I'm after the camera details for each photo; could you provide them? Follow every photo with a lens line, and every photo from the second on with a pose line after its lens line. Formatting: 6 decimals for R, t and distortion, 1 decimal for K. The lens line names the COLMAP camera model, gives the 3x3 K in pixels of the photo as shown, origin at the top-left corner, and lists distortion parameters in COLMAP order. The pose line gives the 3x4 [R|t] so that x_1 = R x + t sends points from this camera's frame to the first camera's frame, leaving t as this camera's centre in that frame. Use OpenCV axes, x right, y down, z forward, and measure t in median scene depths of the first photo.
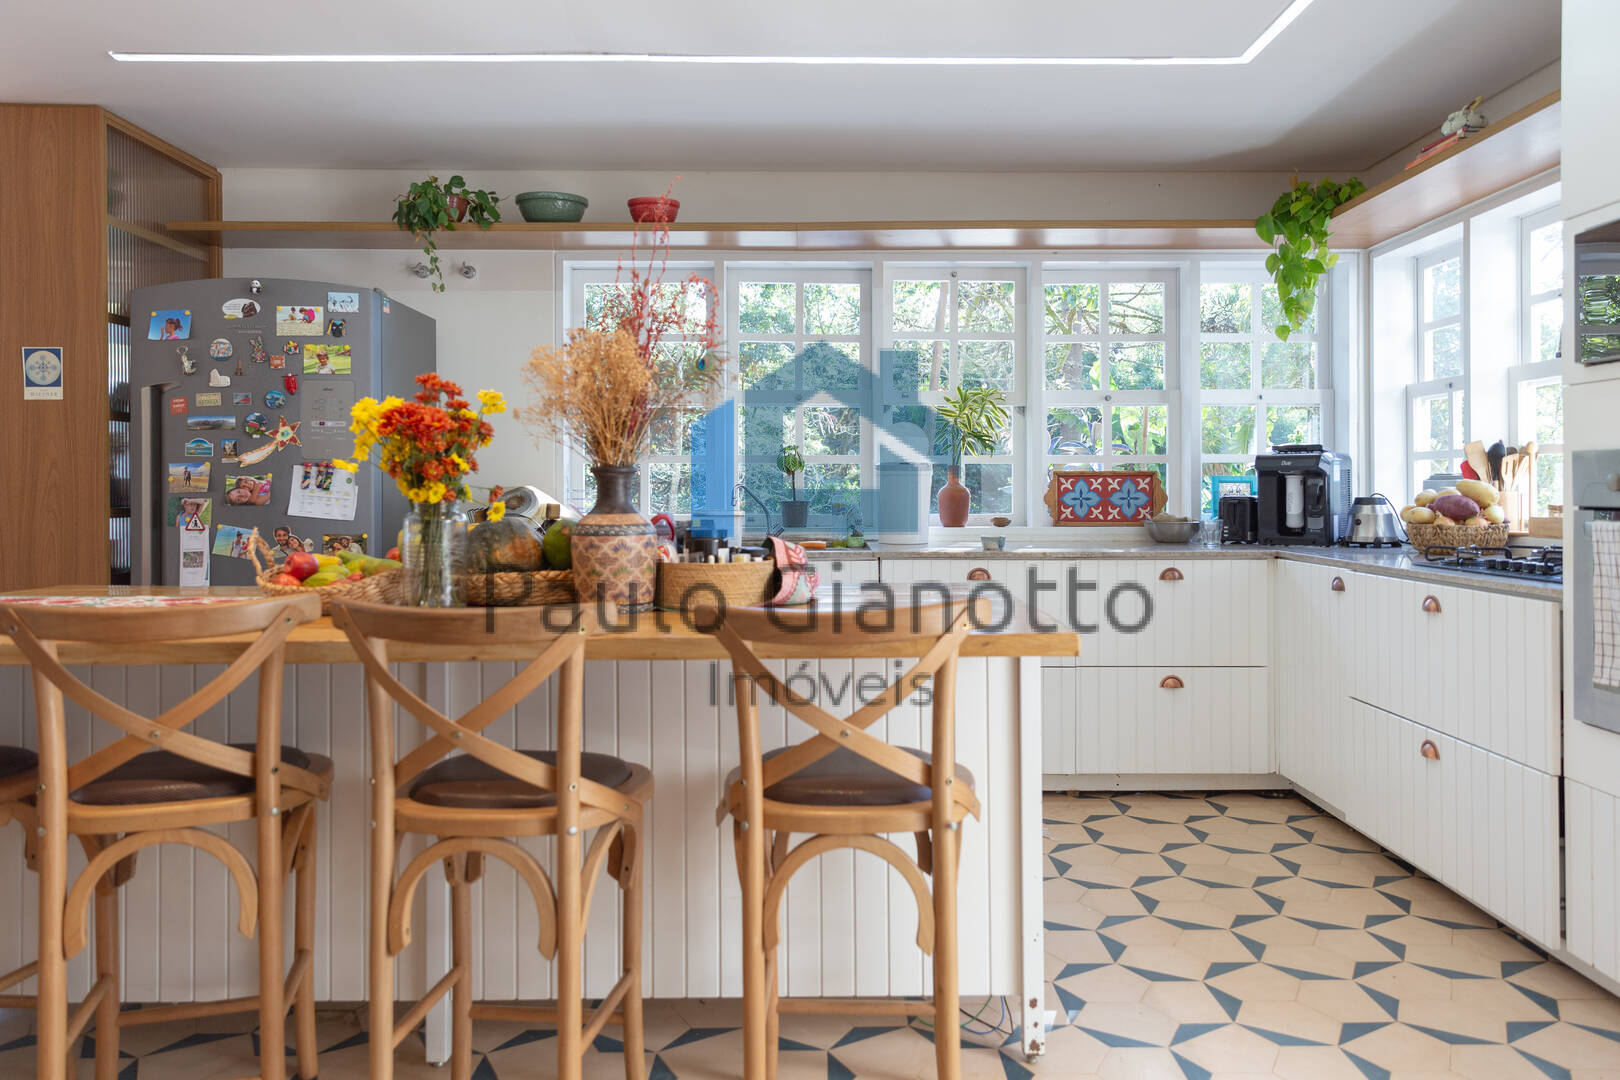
lens RADIAL K [[998.9, 0, 813.3], [0, 998.9, 539.0], [0, 0, 1]] dist [0.009712, 0.001675]
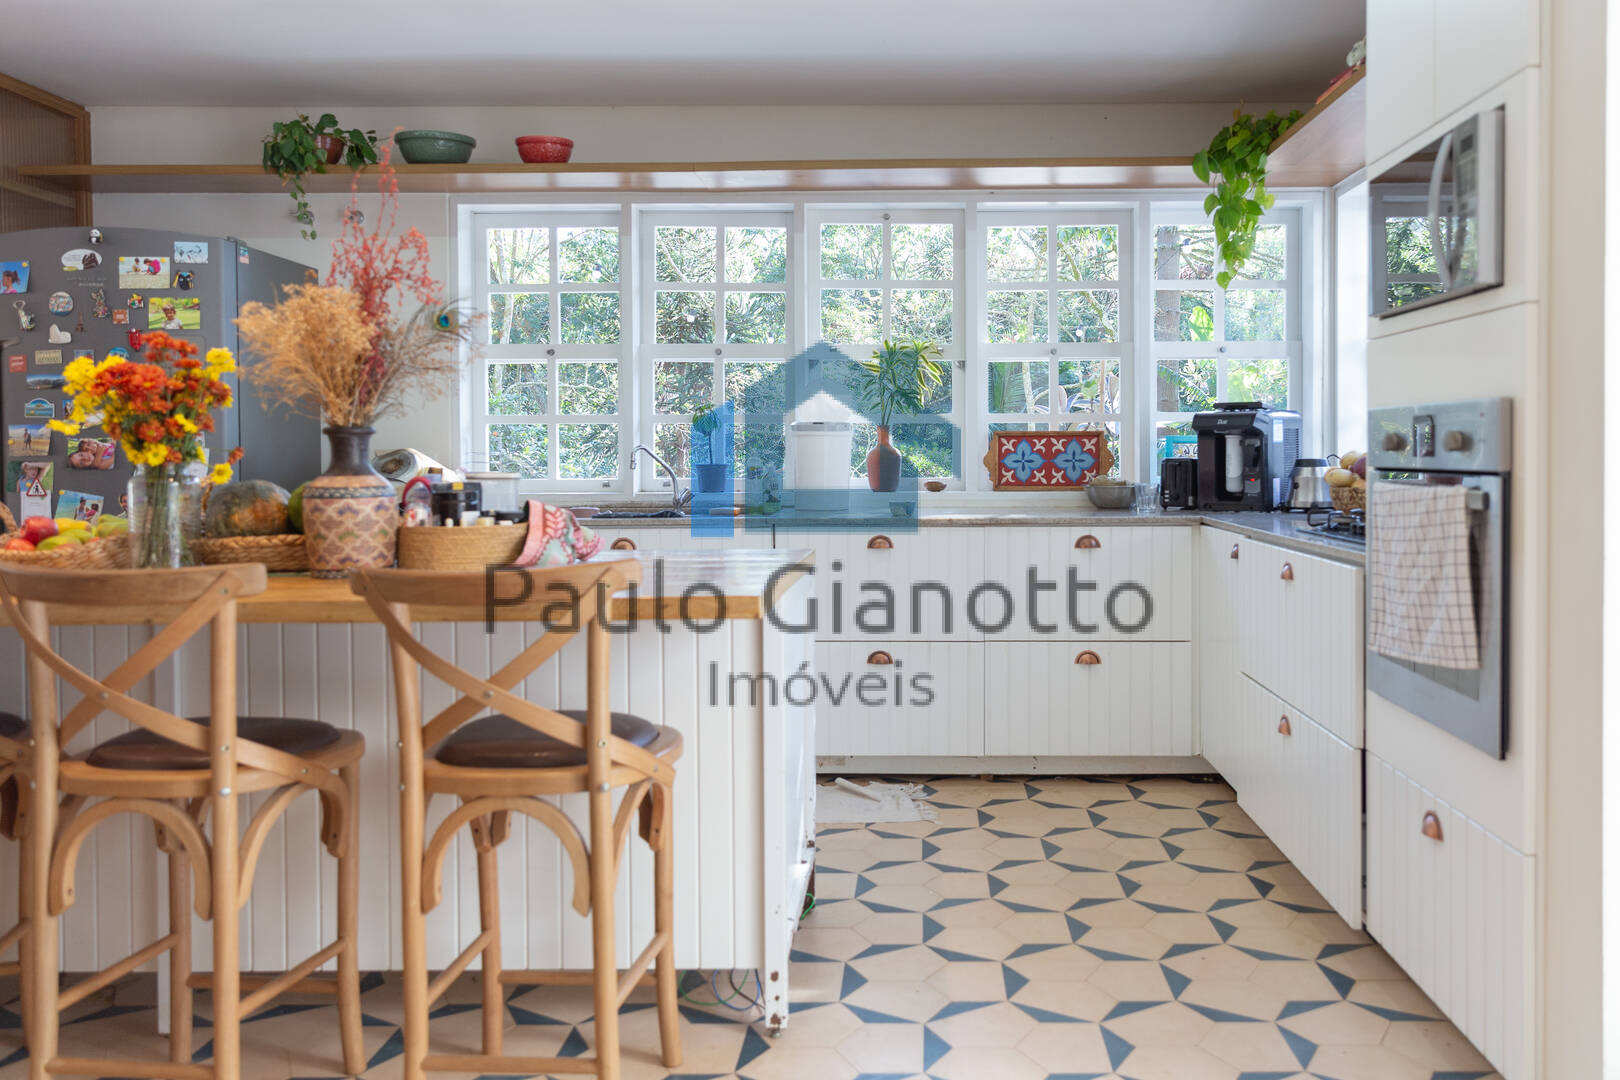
lens RADIAL K [[1103.3, 0, 811.0], [0, 1103.3, 526.9], [0, 0, 1]] dist [0.021247, -0.016755]
pose [[0.999853, -0.000984, -0.017118, 0.129876], [0.001294, 0.999836, 0.018073, 0.002616], [0.017098, -0.018093, 0.999690, -0.033475]]
